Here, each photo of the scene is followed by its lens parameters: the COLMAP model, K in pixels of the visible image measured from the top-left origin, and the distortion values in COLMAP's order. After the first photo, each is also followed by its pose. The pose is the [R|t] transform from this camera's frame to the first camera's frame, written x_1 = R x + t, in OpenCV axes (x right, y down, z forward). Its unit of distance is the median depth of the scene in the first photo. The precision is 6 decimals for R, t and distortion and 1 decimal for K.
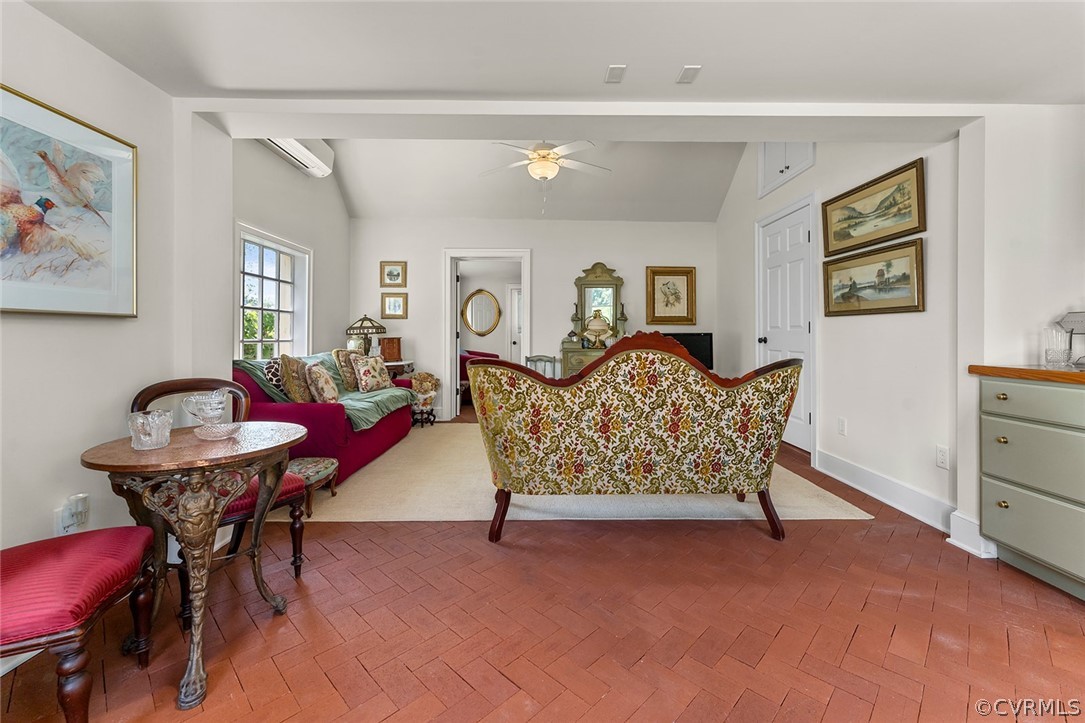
lens RADIAL K [[447.7, 0, 546.0], [0, 447.7, 334.4], [0, 0, 1]] dist [0.008001, 0.000092]
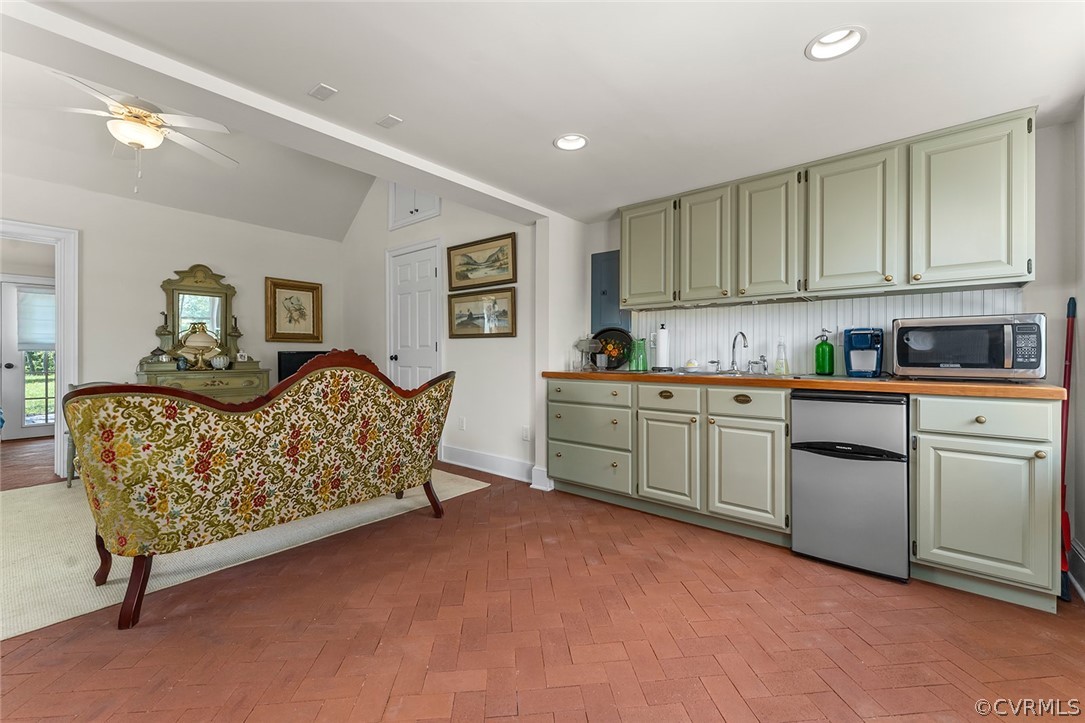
lens RADIAL K [[447.7, 0, 543.5], [0, 447.7, 352.8], [0, 0, 1]] dist [0.008001, 0.000092]
pose [[0.649058, -0.000804, 0.760738, -0.214184], [0.000360, 1.000000, 0.000750, 0.000053], [-0.760739, -0.000213, 0.649058, -0.020583]]
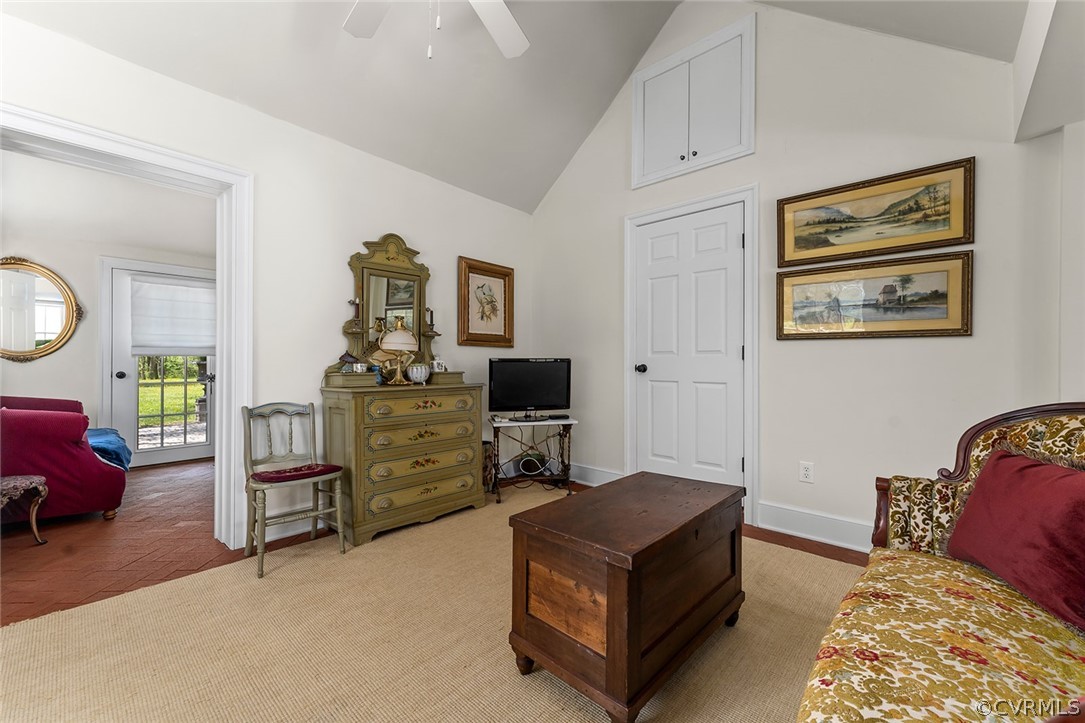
lens RADIAL K [[447.7, 0, 543.6], [0, 447.7, 361.5], [0, 0, 1]] dist [0.008001, 0.000092]
pose [[0.690828, 0.003813, 0.723009, -0.349556], [-0.005840, 0.999983, 0.000306, 0.002461], [-0.722996, -0.004434, 0.690838, 0.983134]]
